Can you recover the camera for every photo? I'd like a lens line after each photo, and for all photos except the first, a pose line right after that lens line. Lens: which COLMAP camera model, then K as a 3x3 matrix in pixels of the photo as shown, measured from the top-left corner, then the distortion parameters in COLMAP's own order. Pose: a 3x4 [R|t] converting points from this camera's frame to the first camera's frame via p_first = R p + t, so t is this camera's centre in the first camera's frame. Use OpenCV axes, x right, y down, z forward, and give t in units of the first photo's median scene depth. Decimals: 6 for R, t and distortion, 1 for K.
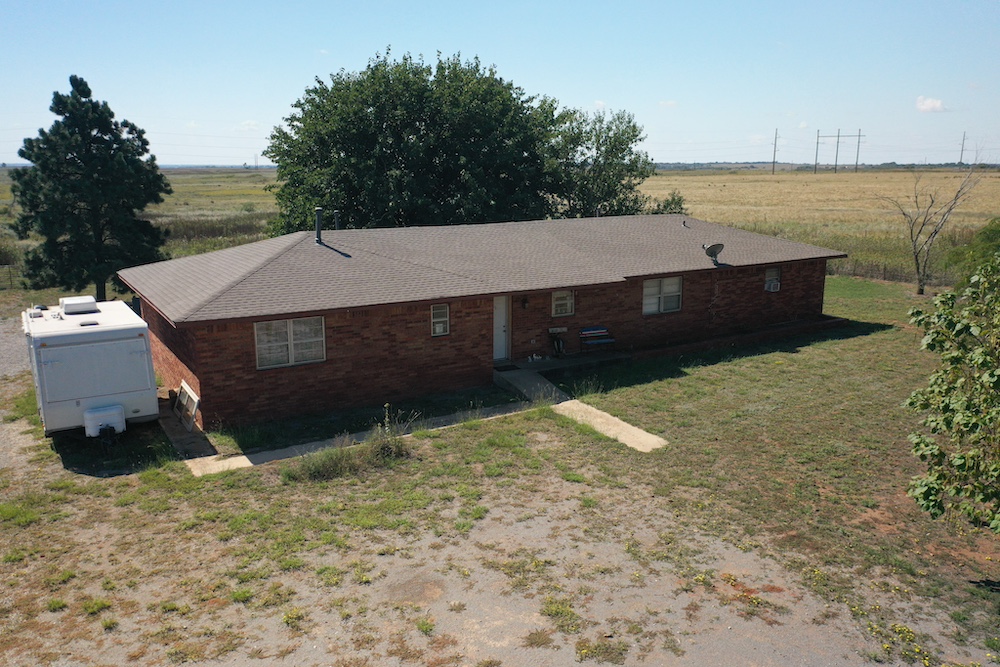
lens RADIAL K [[782.5, 0, 493.9], [0, 782.5, 334.3], [0, 0, 1]] dist [0.009719, -0.011442]
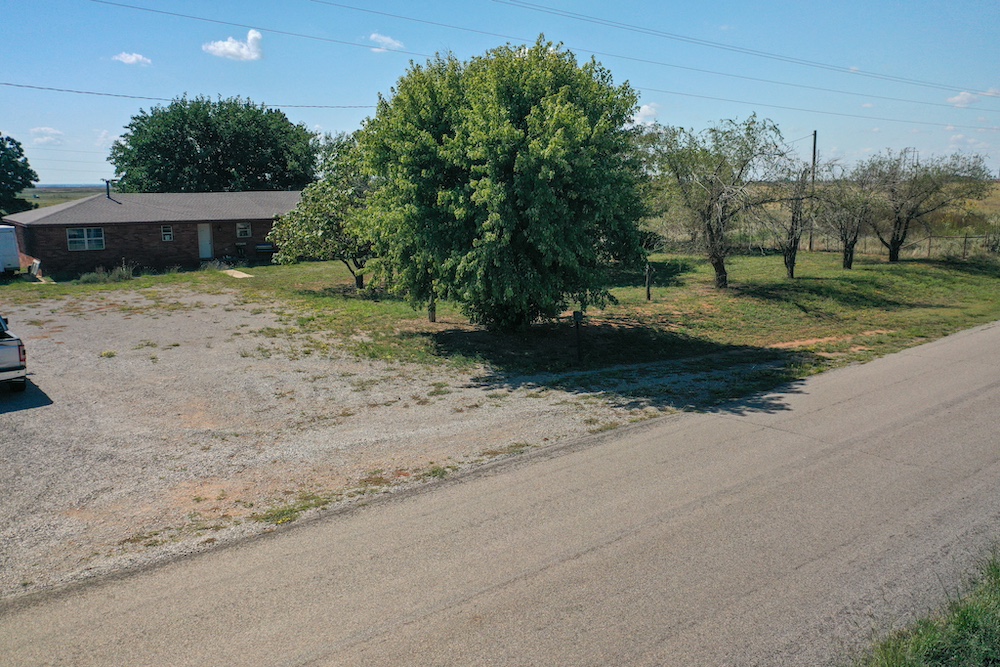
lens RADIAL K [[782.5, 0, 502.9], [0, 782.5, 335.3], [0, 0, 1]] dist [0.009719, -0.011442]
pose [[0.993985, -0.023428, 0.106984, 0.562938], [0.025614, 0.999489, -0.019102, 0.301740], [-0.106482, 0.021728, 0.994077, -1.102458]]
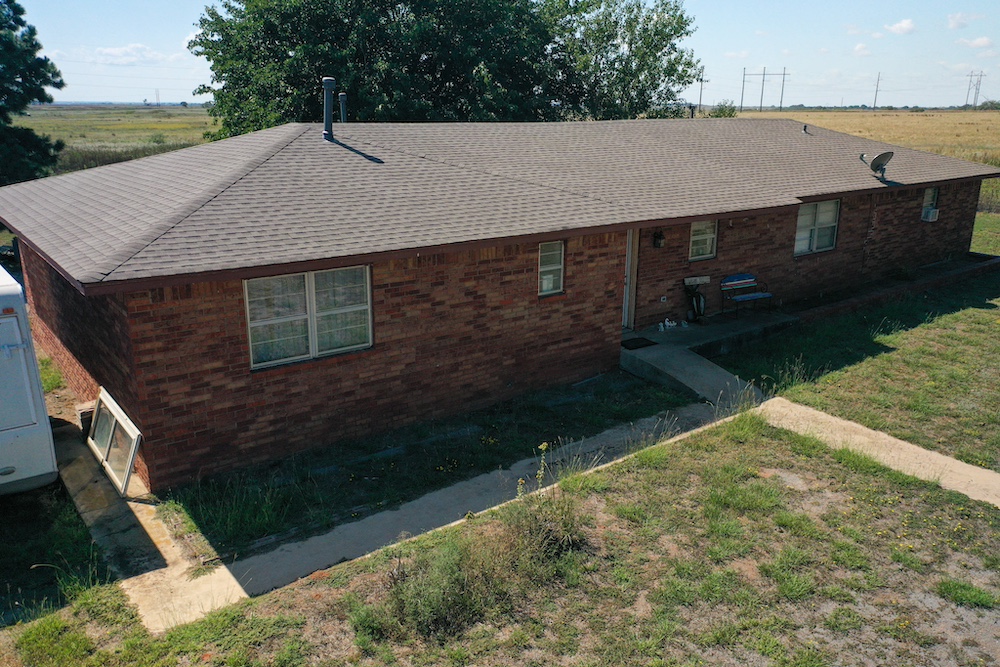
lens RADIAL K [[782.5, 0, 500.0], [0, 782.5, 330.6], [0, 0, 1]] dist [0.009719, -0.011442]
pose [[0.994098, -0.021889, 0.106251, -0.164776], [0.014579, 0.997504, 0.069093, -0.012412], [-0.107498, -0.067136, 0.991936, 0.398523]]
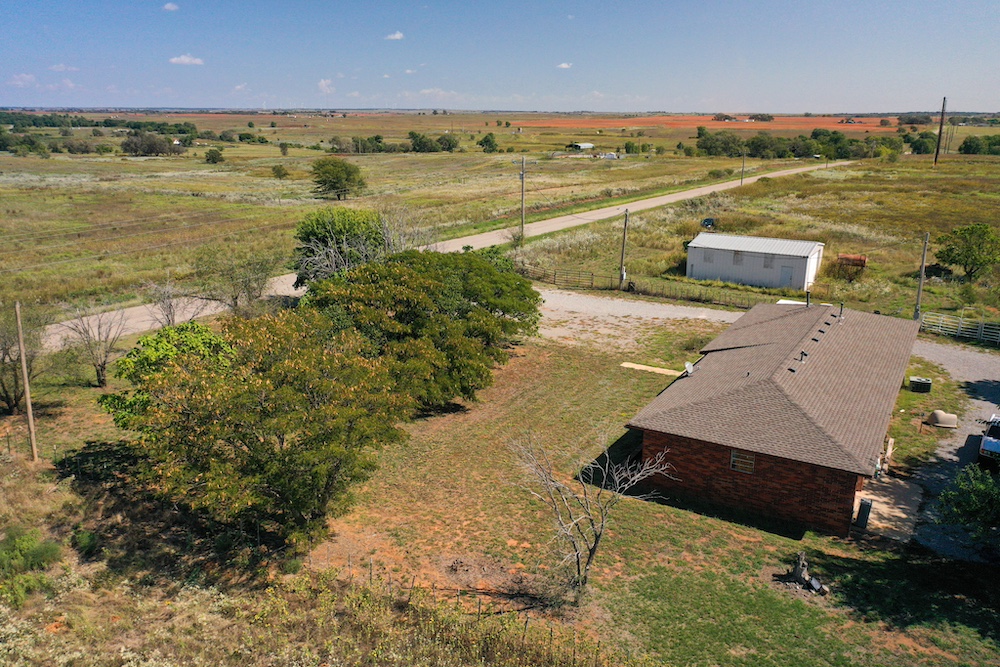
lens RADIAL K [[782.5, 0, 494.7], [0, 782.5, 332.6], [0, 0, 1]] dist [0.009719, -0.011442]
pose [[-0.885764, 0.111319, -0.450588, 1.447126], [-0.111035, 0.891799, 0.438595, -0.876844], [0.450658, 0.438523, -0.777563, 2.282148]]
